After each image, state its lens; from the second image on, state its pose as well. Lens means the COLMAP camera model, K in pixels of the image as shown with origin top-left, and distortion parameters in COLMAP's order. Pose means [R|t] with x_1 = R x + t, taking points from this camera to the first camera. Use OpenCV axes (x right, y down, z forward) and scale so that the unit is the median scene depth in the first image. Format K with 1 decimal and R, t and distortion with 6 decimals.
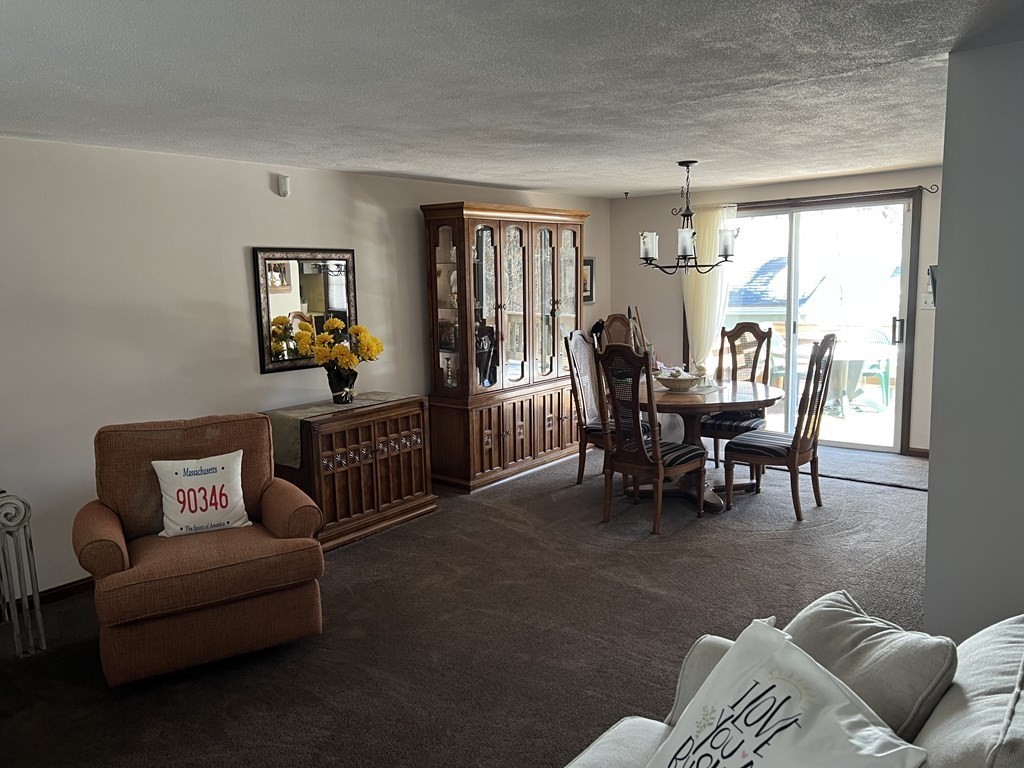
lens RADIAL K [[776.8, 0, 508.7], [0, 776.8, 385.9], [0, 0, 1]] dist [0.029864, -0.005749]
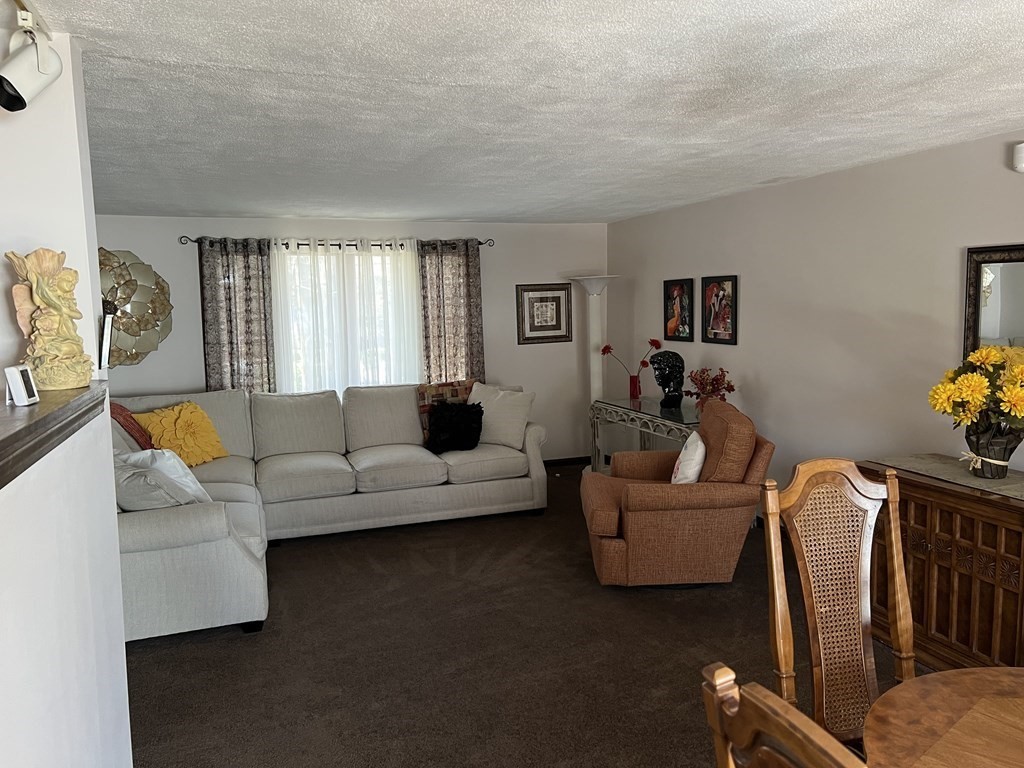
lens RADIAL K [[758.0, 0, 516.3], [0, 758.0, 391.9], [0, 0, 1]] dist [0.087926, -0.083297]
pose [[-0.531492, 0.148448, -0.833954, 0.705204], [-0.085972, 0.969986, 0.227454, -0.214708], [0.842689, 0.192587, -0.502778, 1.268073]]
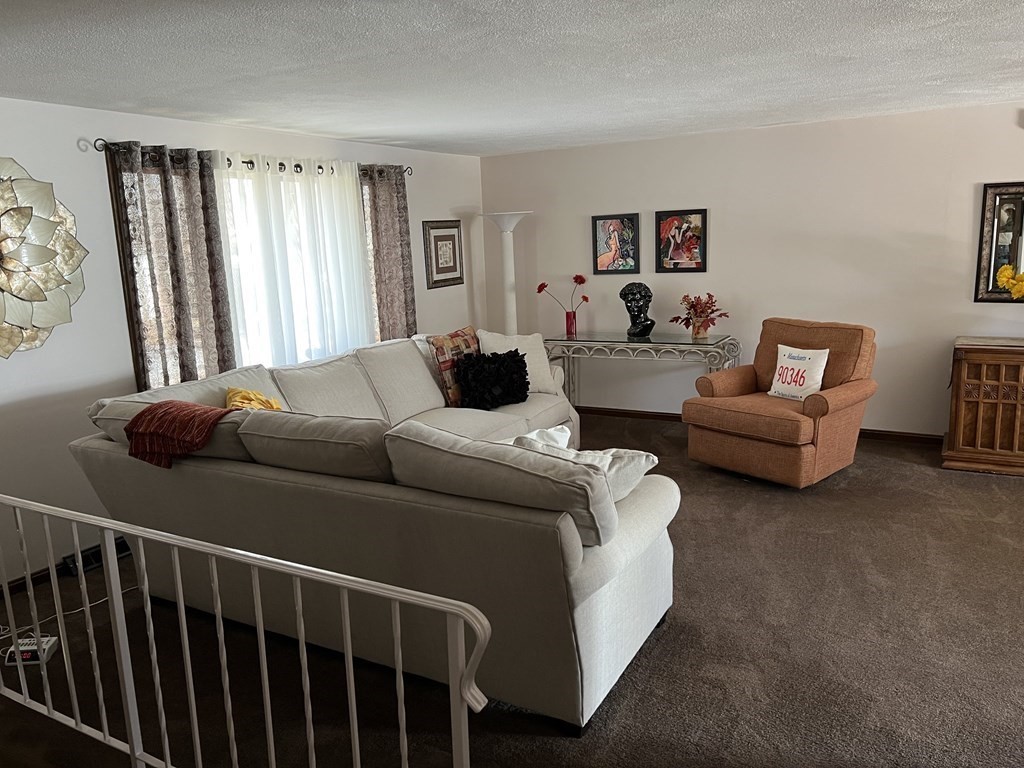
lens RADIAL K [[776.8, 0, 508.7], [0, 776.8, 385.9], [0, 0, 1]] dist [0.029864, -0.005749]
pose [[0.151613, 0.215030, -0.964767, 0.835799], [-0.111520, 0.973539, 0.199460, -0.059507], [0.982129, 0.077350, 0.171581, 0.228948]]
